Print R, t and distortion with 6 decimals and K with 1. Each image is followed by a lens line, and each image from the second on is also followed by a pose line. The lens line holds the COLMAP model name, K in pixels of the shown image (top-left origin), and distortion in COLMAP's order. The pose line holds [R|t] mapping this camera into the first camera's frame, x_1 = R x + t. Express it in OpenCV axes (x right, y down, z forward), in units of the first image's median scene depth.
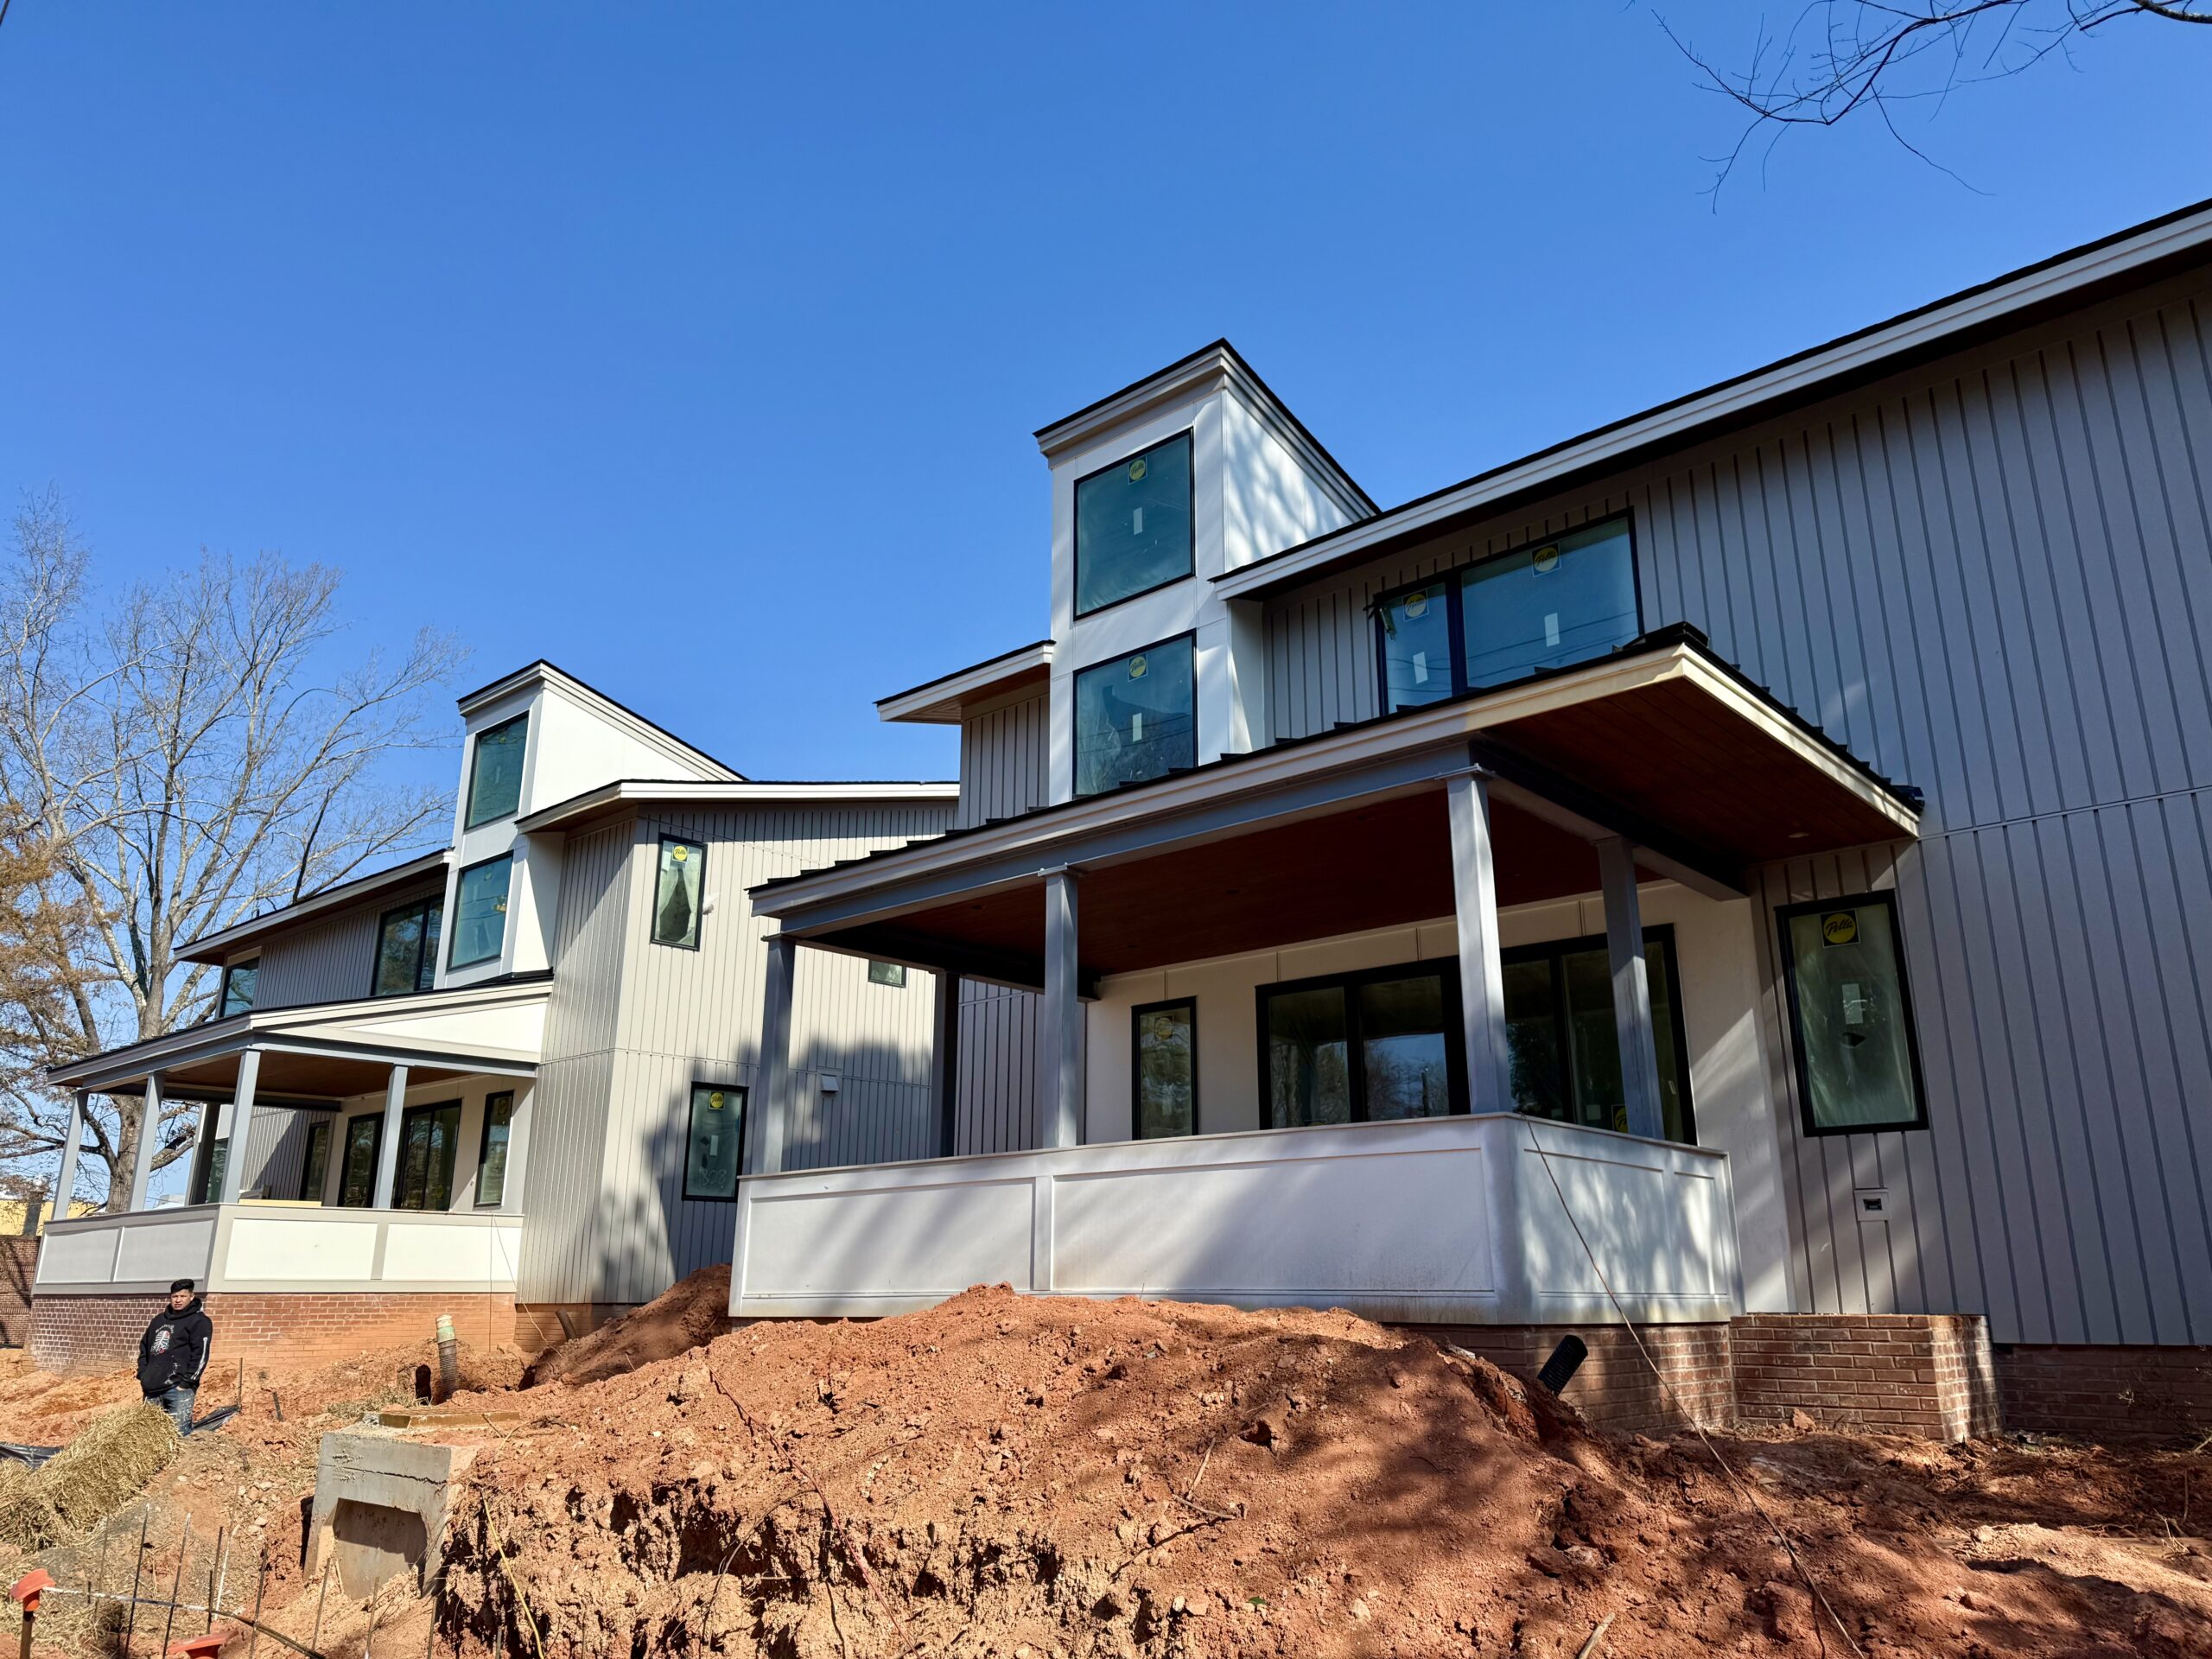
lens RADIAL K [[1567.8, 0, 1106.0], [0, 1567.8, 829.5], [0, 0, 1]] dist [0.003125, -0.001406]
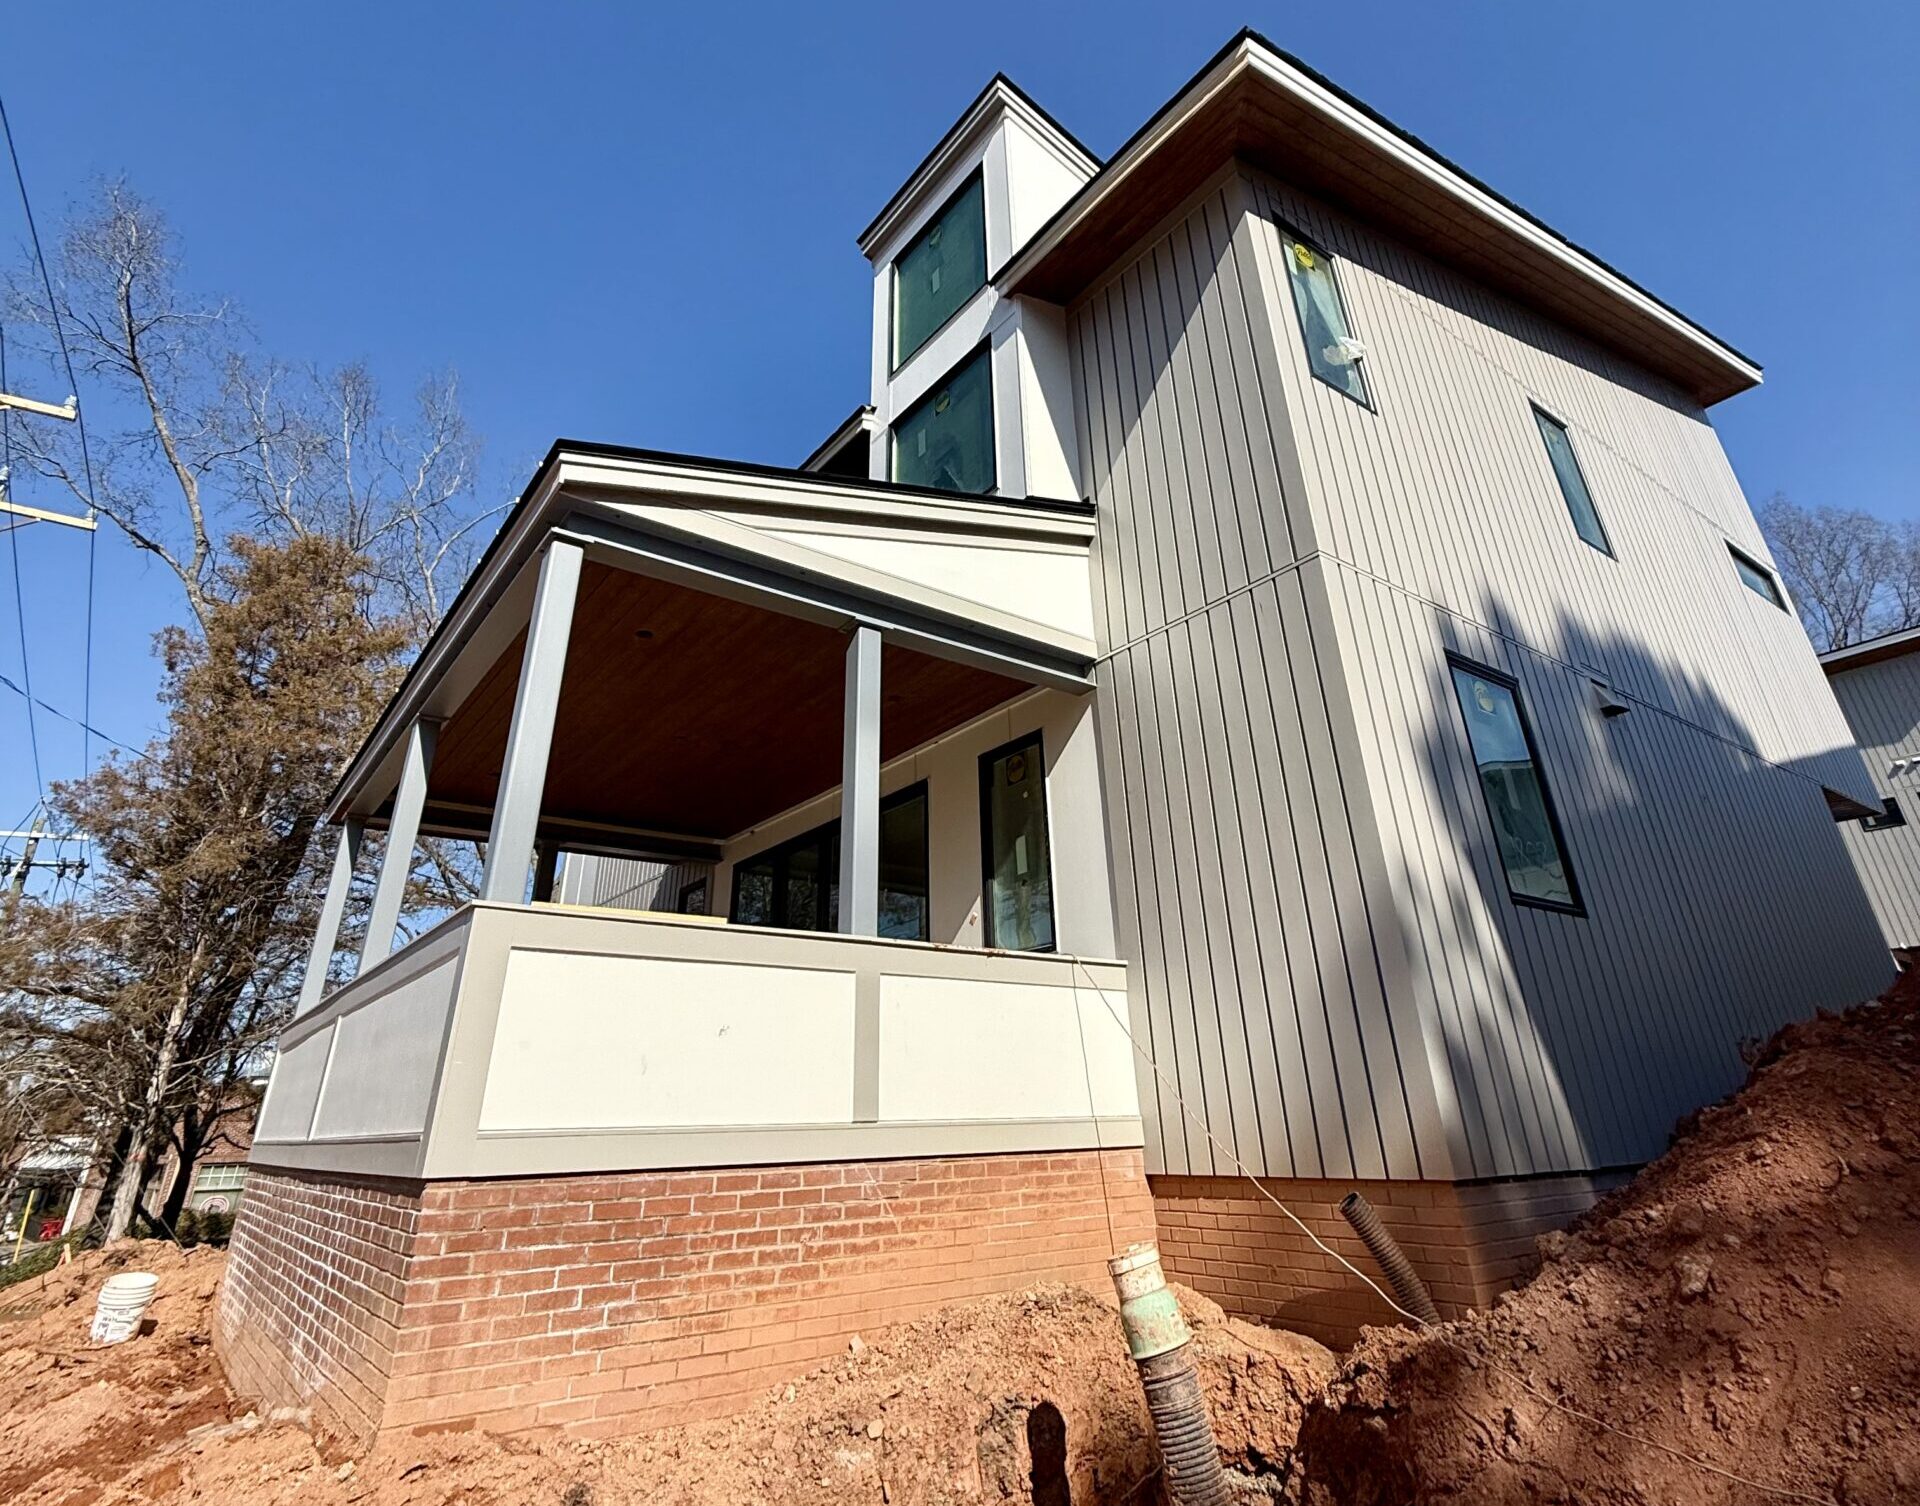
lens RADIAL K [[1024.8, 0, 955.2], [0, 1024.8, 587.1], [0, 0, 1]] dist [-0.000454, 0.000281]
pose [[0.977125, -0.117210, -0.177452, -0.394689], [0.081618, 0.977195, -0.196033, 0.215296], [0.196383, 0.177065, 0.964407, 0.759564]]
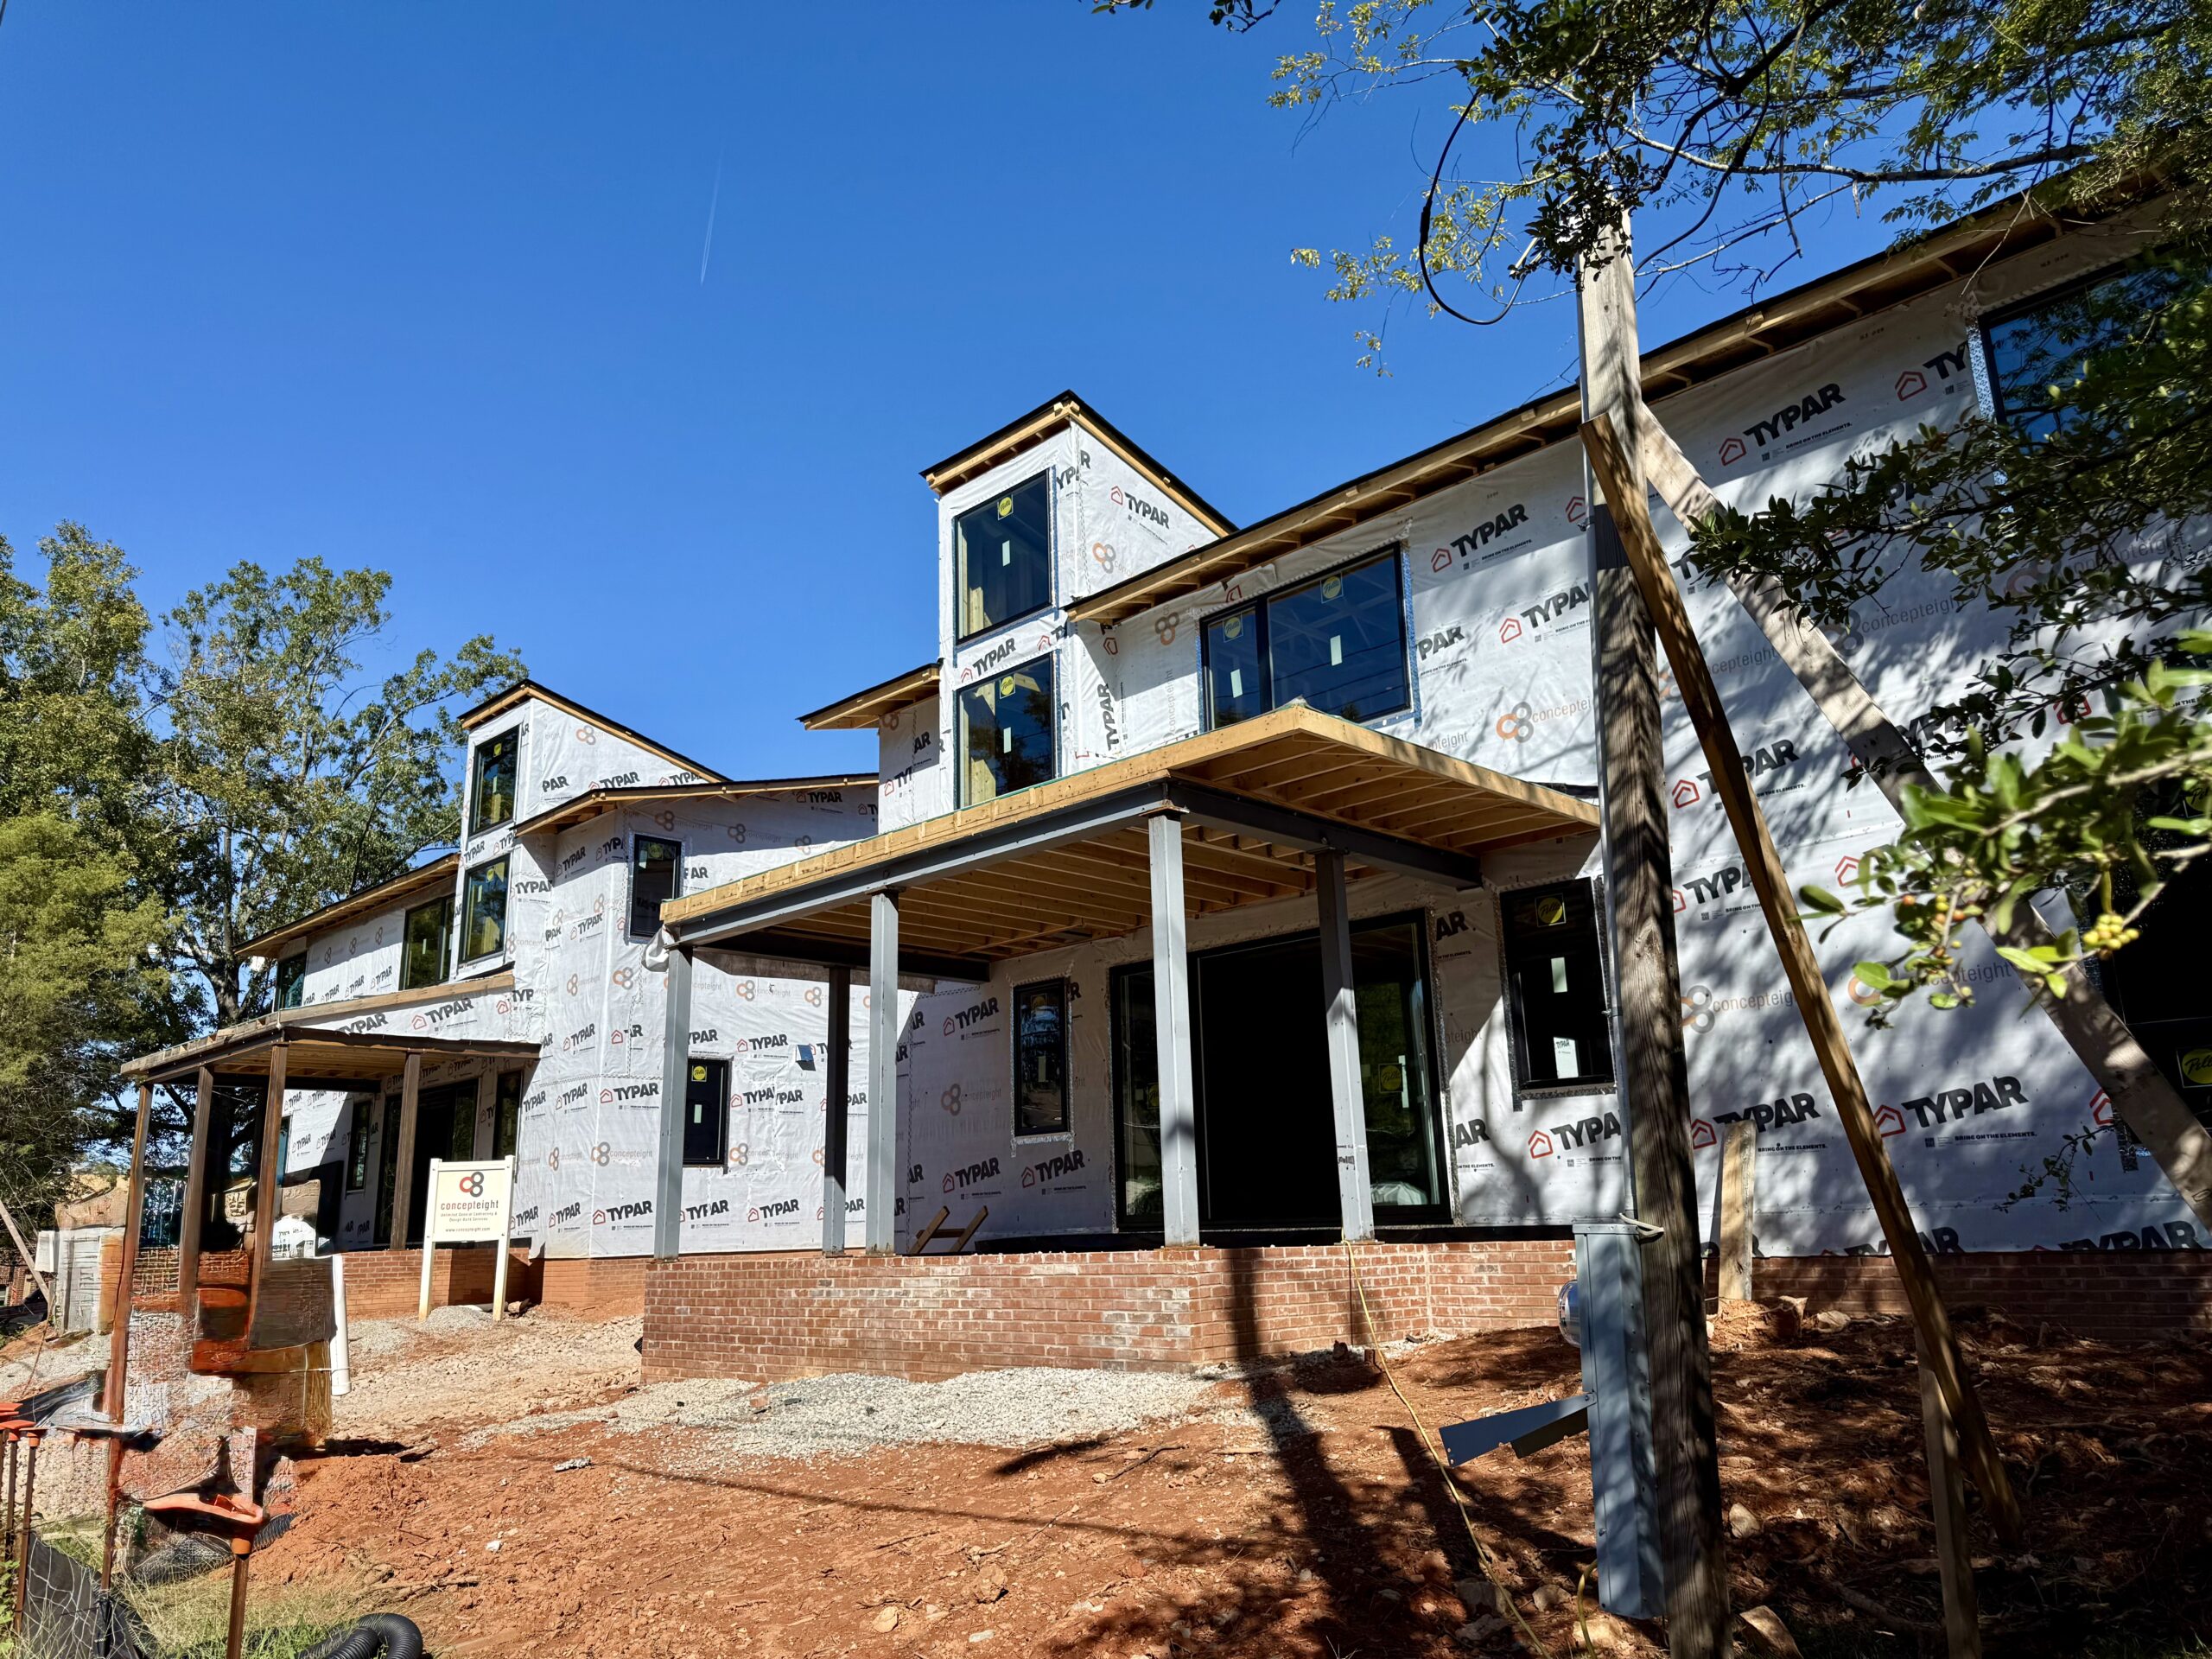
lens RADIAL K [[1533.4, 0, 1106.0], [0, 1533.4, 829.5], [0, 0, 1]] dist [-0.002452, -0.000410]
pose [[0.998698, -0.039221, -0.032608, 0.086074], [0.040159, 0.998783, 0.028624, -0.020610], [0.031445, -0.029896, 0.999058, -0.069377]]
